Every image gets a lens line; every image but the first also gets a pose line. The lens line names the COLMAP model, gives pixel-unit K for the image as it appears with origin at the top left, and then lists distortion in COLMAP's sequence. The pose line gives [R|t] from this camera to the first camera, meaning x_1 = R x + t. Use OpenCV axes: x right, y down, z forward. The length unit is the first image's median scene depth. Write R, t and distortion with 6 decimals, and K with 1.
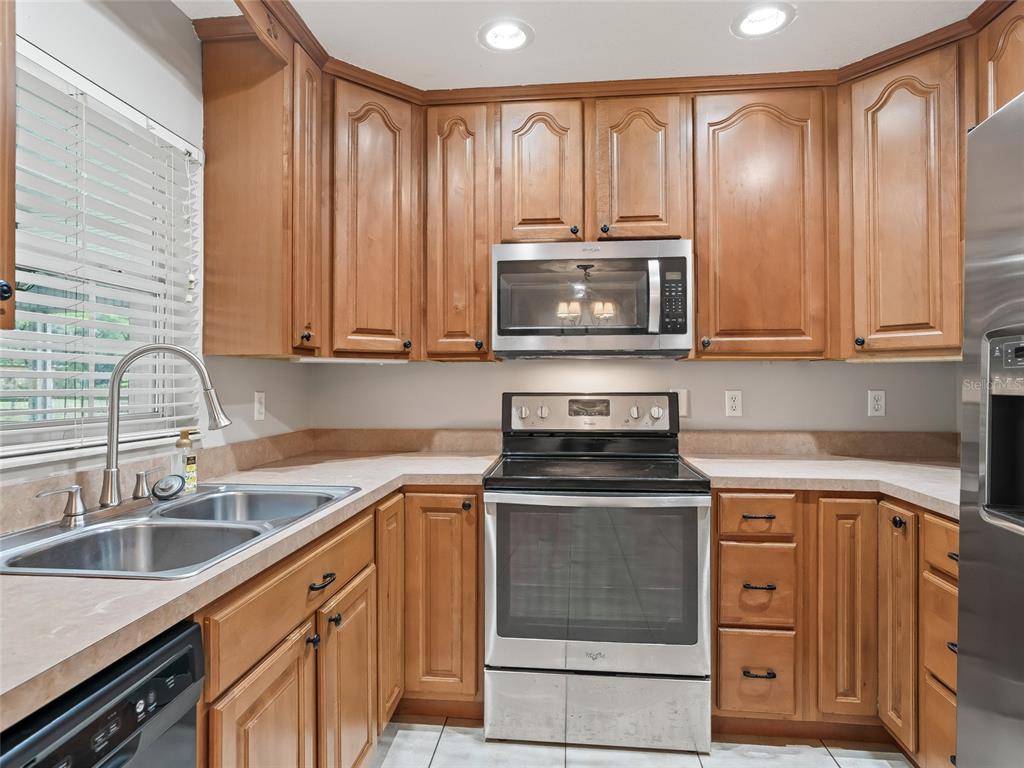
lens RADIAL K [[574.2, 0, 509.3], [0, 574.2, 376.0], [0, 0, 1]] dist [-0.016258, 0.010802]
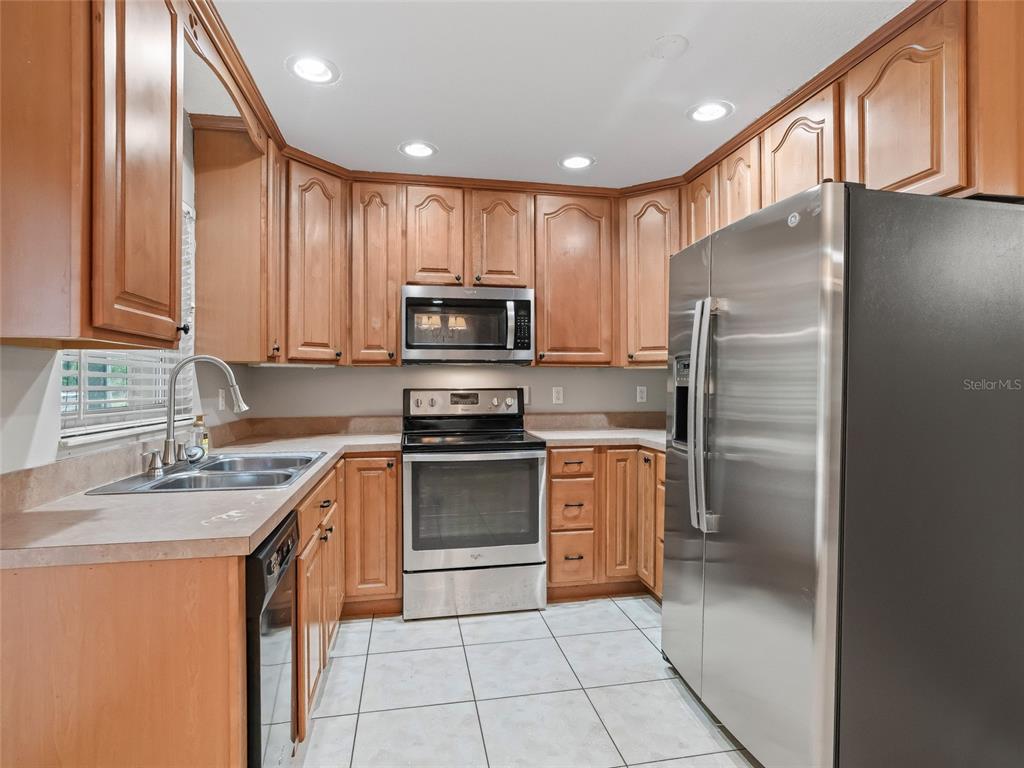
lens RADIAL K [[525.9, 0, 511.4], [0, 525.9, 383.0], [0, 0, 1]] dist [-0.014721, 0.003965]
pose [[0.956071, -0.001881, 0.293129, -0.166993], [-0.001251, 0.999944, 0.010498, 0.001149], [-0.293133, -0.010403, 0.956015, -0.366277]]
